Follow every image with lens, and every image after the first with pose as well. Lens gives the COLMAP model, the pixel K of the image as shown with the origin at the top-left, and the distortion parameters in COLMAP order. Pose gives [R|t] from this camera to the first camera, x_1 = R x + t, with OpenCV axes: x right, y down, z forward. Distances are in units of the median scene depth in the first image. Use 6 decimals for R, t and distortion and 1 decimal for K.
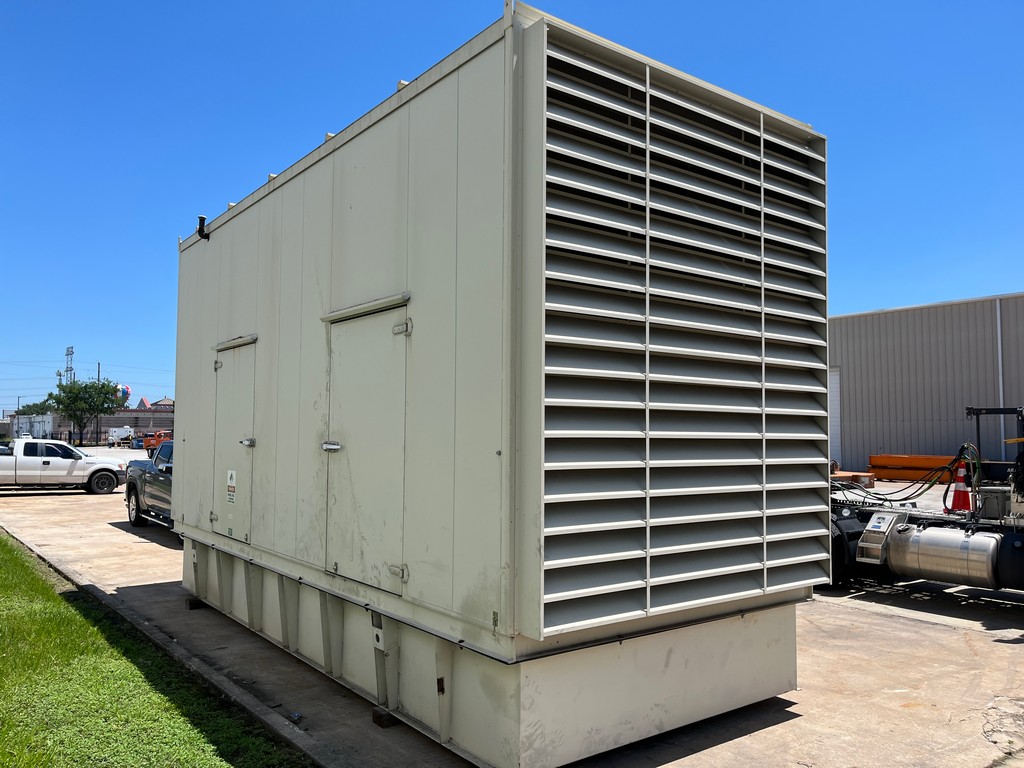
lens RADIAL K [[779.6, 0, 512.0], [0, 779.6, 384.0], [0, 0, 1]] dist [0.040702, -0.004203]
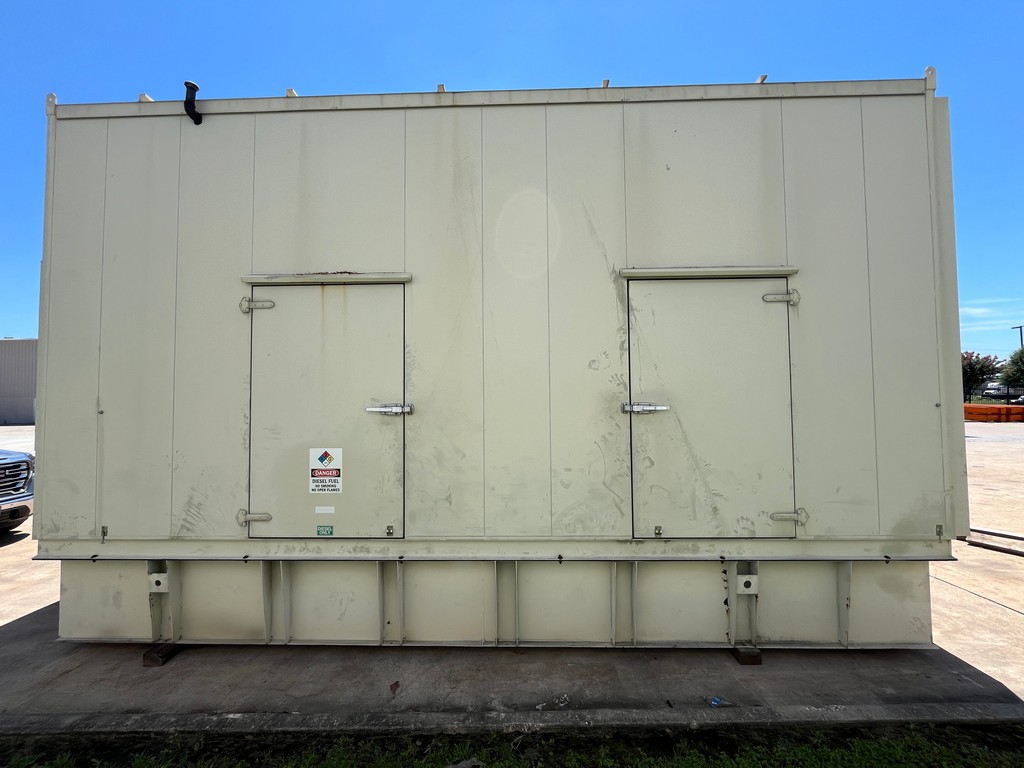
lens RADIAL K [[409.8, 0, 525.4], [0, 409.8, 382.9], [0, 0, 1]] dist [-0.000088, 0.000034]
pose [[0.623835, 0.022321, 0.781237, -0.756076], [-0.035396, 0.999373, -0.000289, 0.057432], [-0.780754, -0.027472, 0.624234, 0.844345]]
